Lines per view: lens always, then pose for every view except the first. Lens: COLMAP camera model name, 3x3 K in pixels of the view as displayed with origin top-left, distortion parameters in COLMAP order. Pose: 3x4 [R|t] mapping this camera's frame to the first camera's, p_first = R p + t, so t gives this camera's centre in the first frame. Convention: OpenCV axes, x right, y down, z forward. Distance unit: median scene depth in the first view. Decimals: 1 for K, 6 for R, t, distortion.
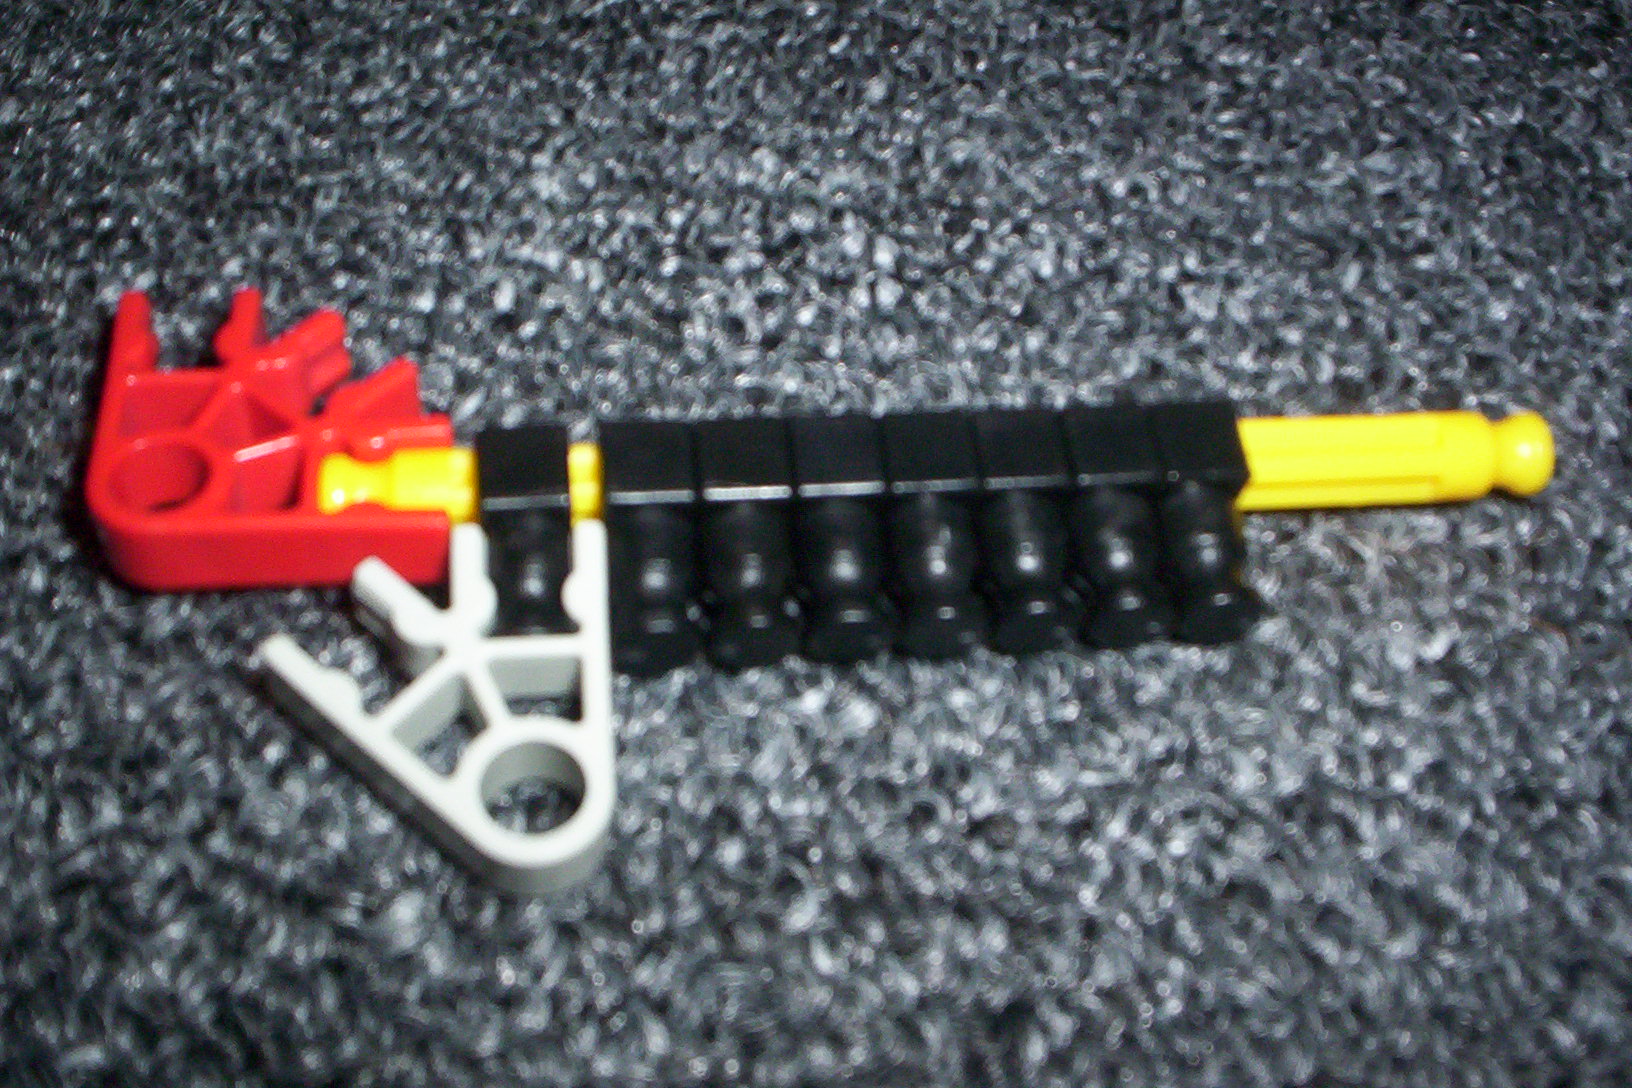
lens RADIAL K [[1801.5, 0, 782.7], [0, 1801.5, 545.6], [0, 0, 1]] dist [-0.024994, -0.121120]
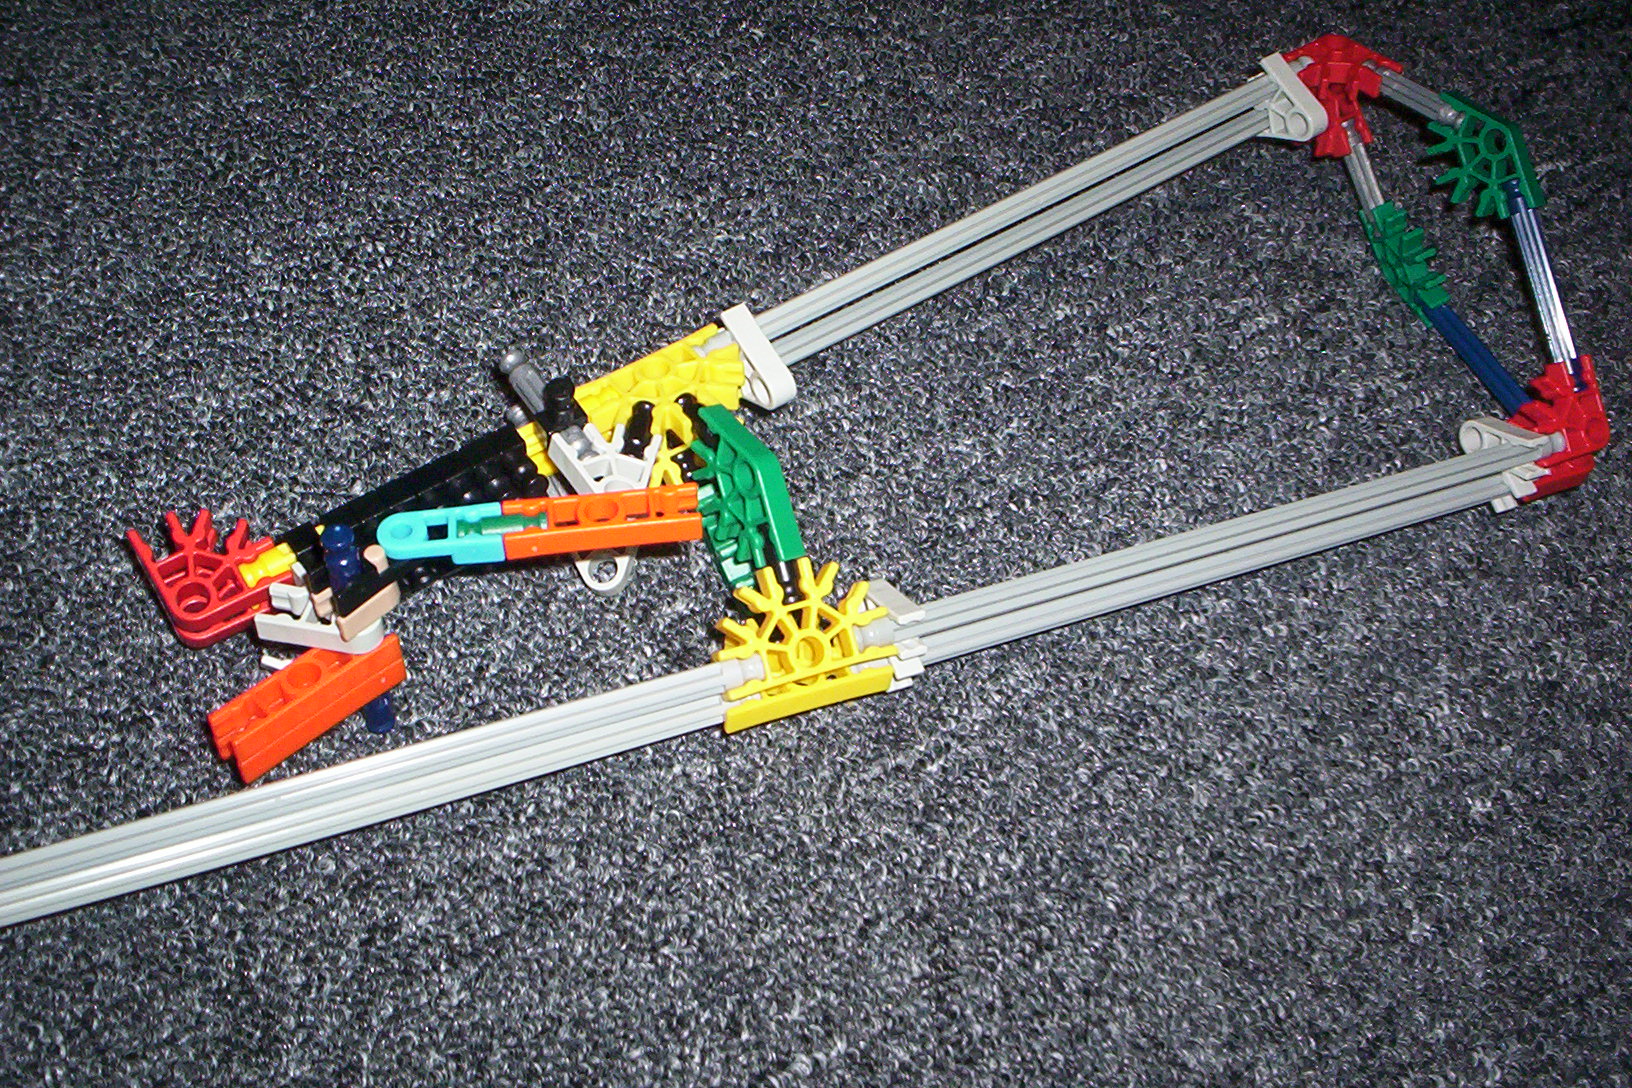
lens RADIAL K [[1801.5, 0, 782.7], [0, 1801.5, 545.6], [0, 0, 1]] dist [-0.024994, -0.121120]
pose [[0.859743, -0.375143, 0.346568, -0.583348], [0.300550, 0.920266, 0.250560, -0.255429], [-0.412930, -0.111257, 0.903942, -1.994621]]
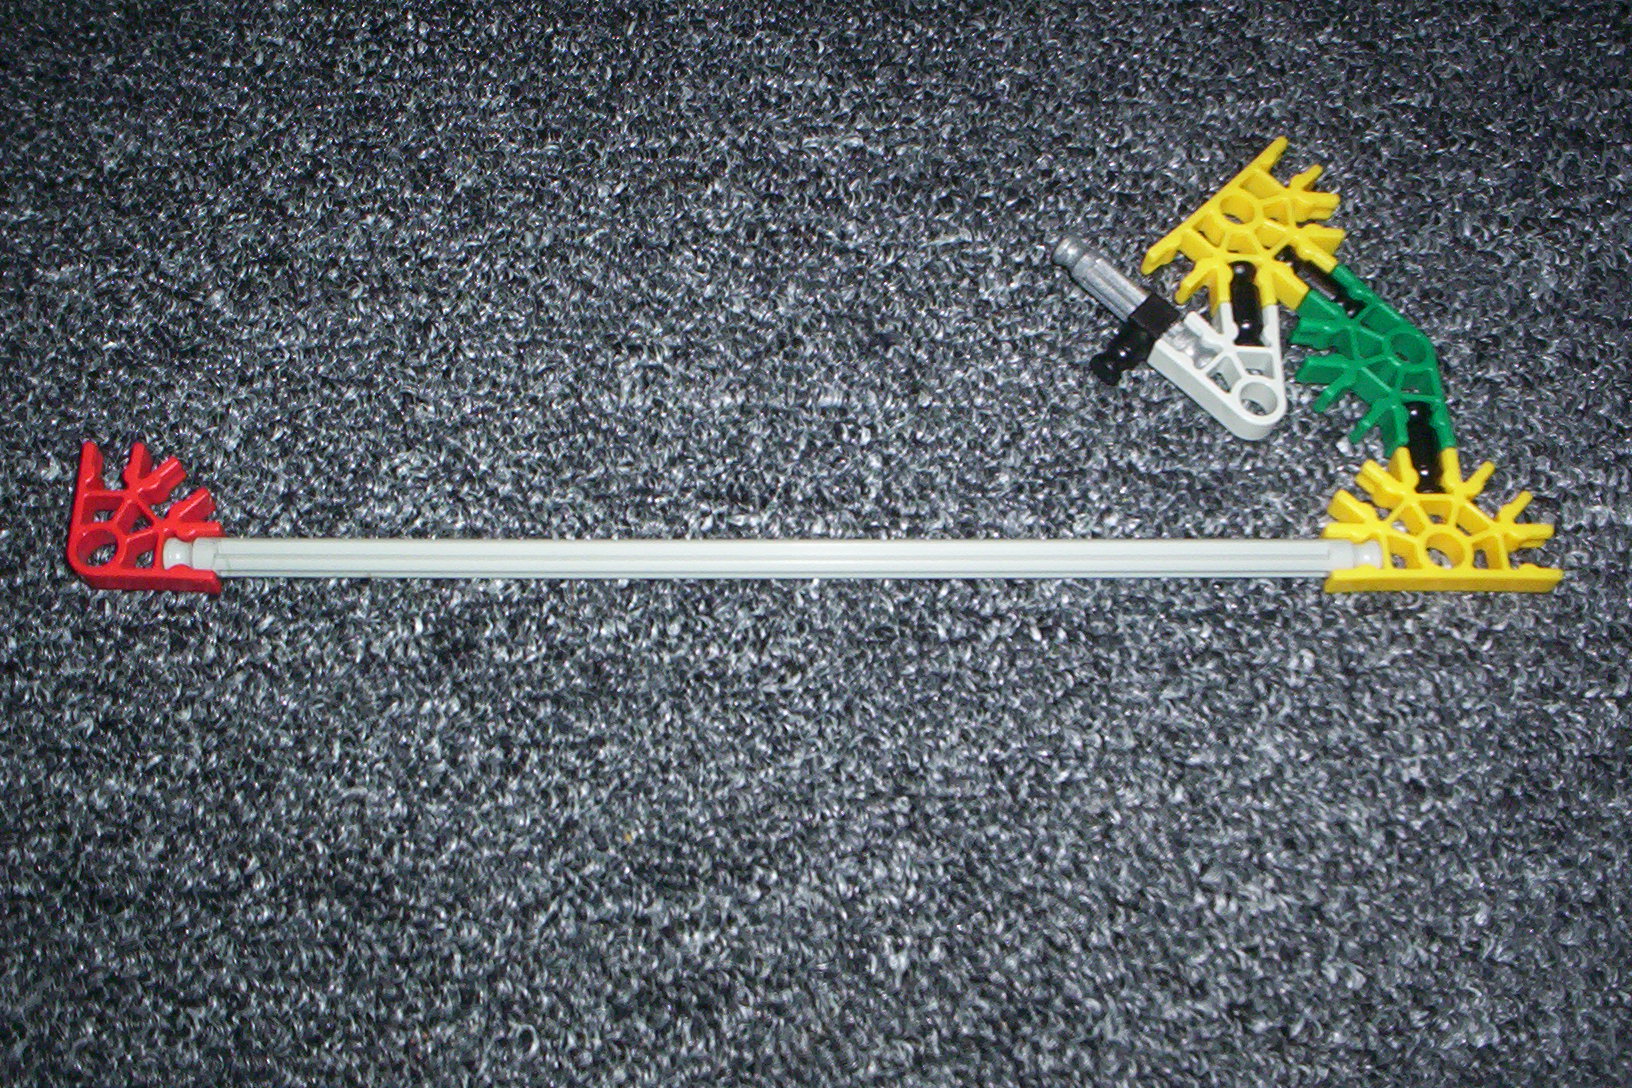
lens RADIAL K [[1789.3, 0, 792.8], [0, 1789.3, 548.3], [0, 0, 1]] dist [-0.037091, -0.080006]
pose [[0.998789, -0.032946, -0.036536, 0.598876], [0.040008, 0.976125, 0.213492, 0.019660], [0.028630, -0.214695, 0.976261, -1.373405]]
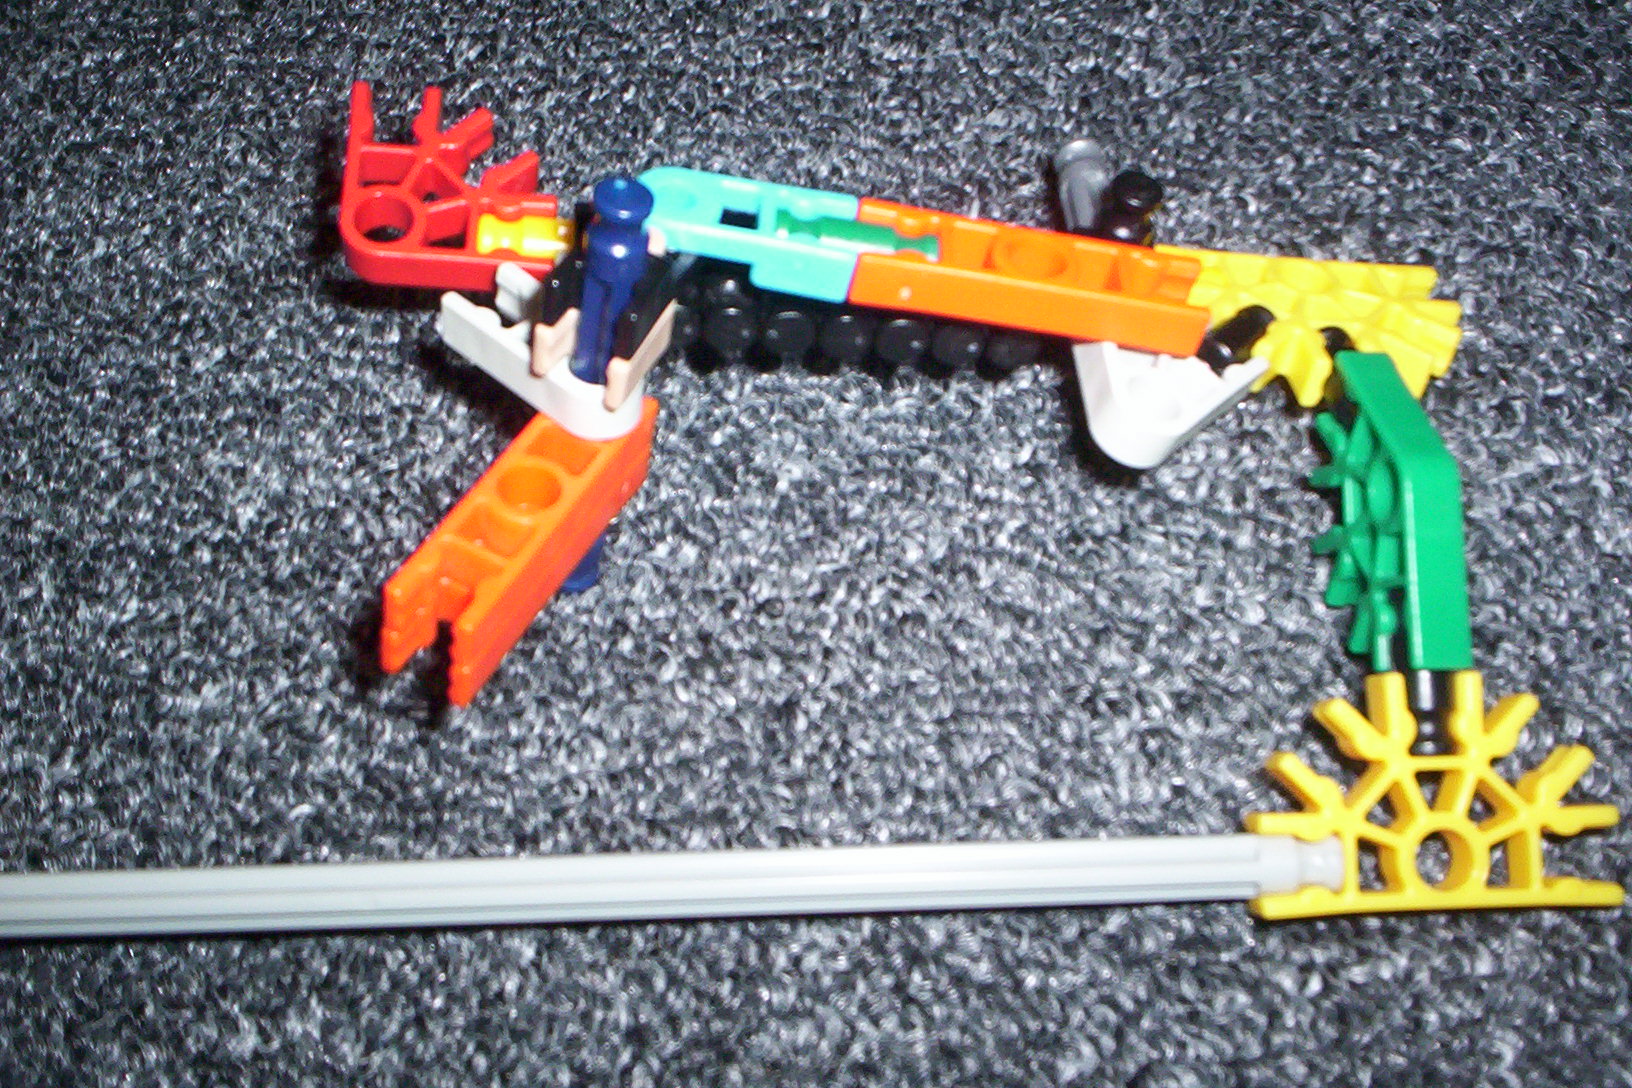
lens RADIAL K [[1789.3, 0, 792.8], [0, 1789.3, 548.3], [0, 0, 1]] dist [-0.037091, -0.080006]
pose [[0.986002, -0.166341, -0.011457, 0.134761], [0.166108, 0.974025, 0.153896, -0.133399], [-0.014440, -0.153645, 0.988021, -0.589418]]
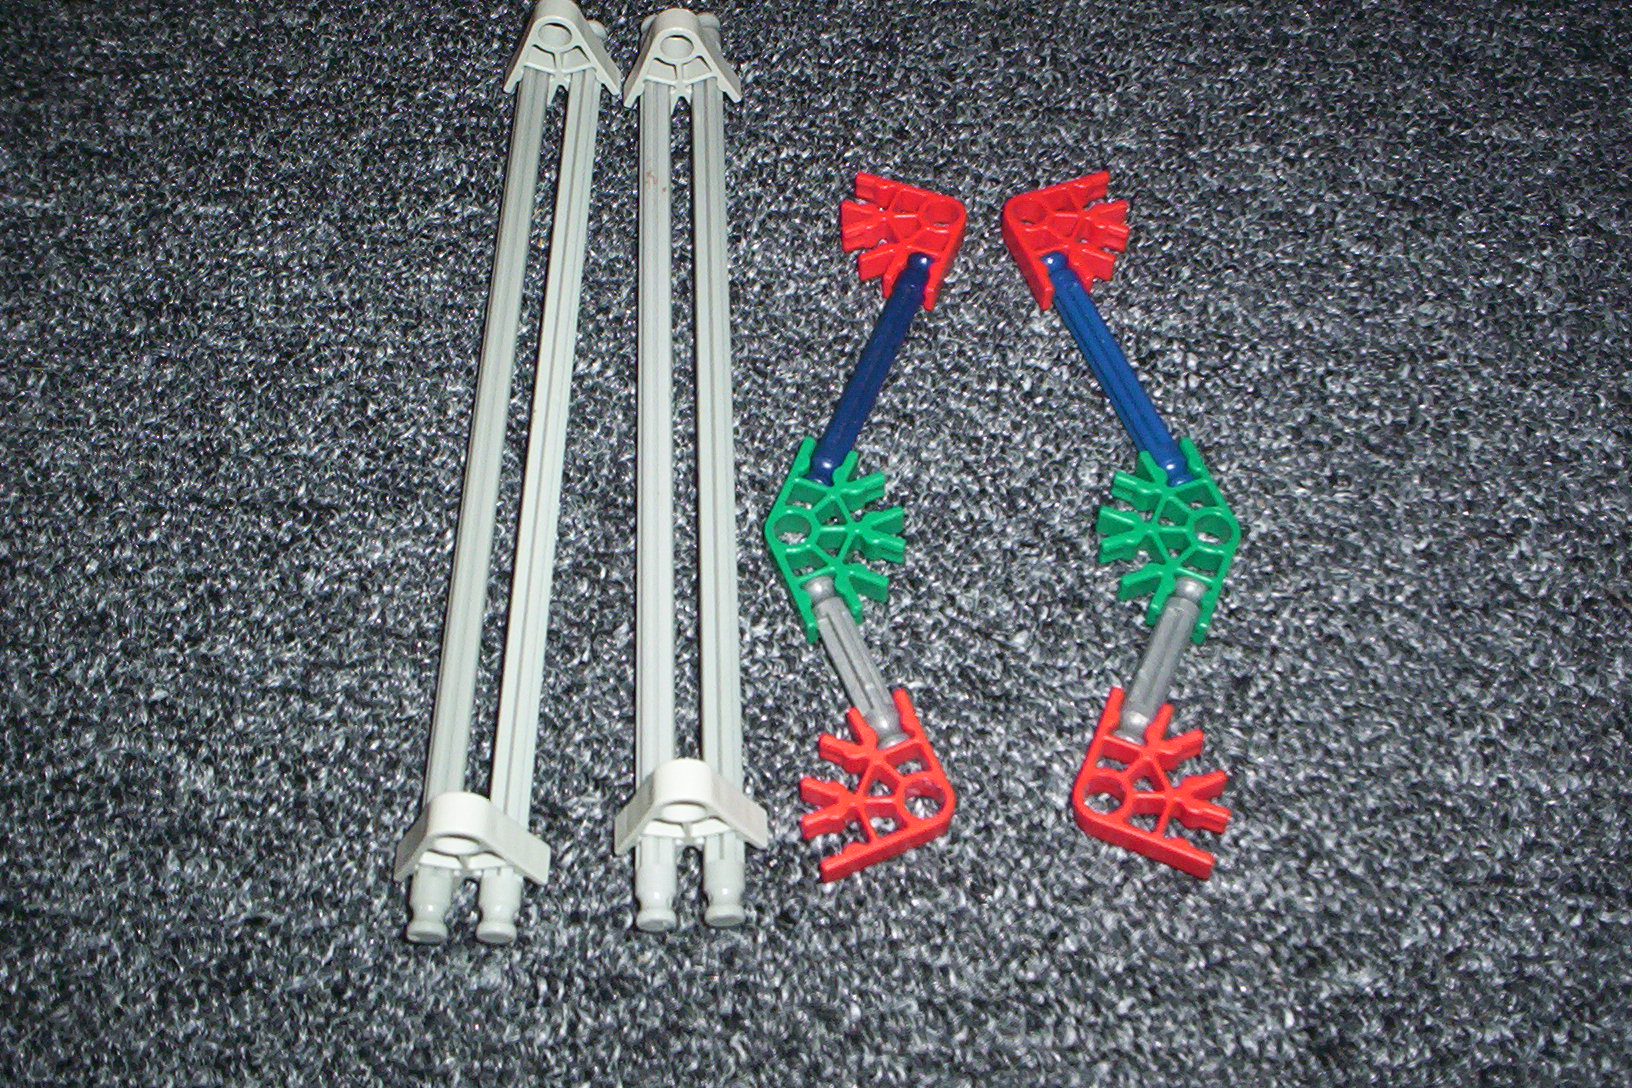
lens RADIAL K [[1789.3, 0, 792.8], [0, 1789.3, 548.3], [0, 0, 1]] dist [-0.037091, -0.080006]
pose [[0.994785, 0.016803, -0.100604, -0.214193], [-0.005850, 0.994113, 0.108190, -0.171176], [0.101829, -0.107037, 0.989027, -1.300179]]
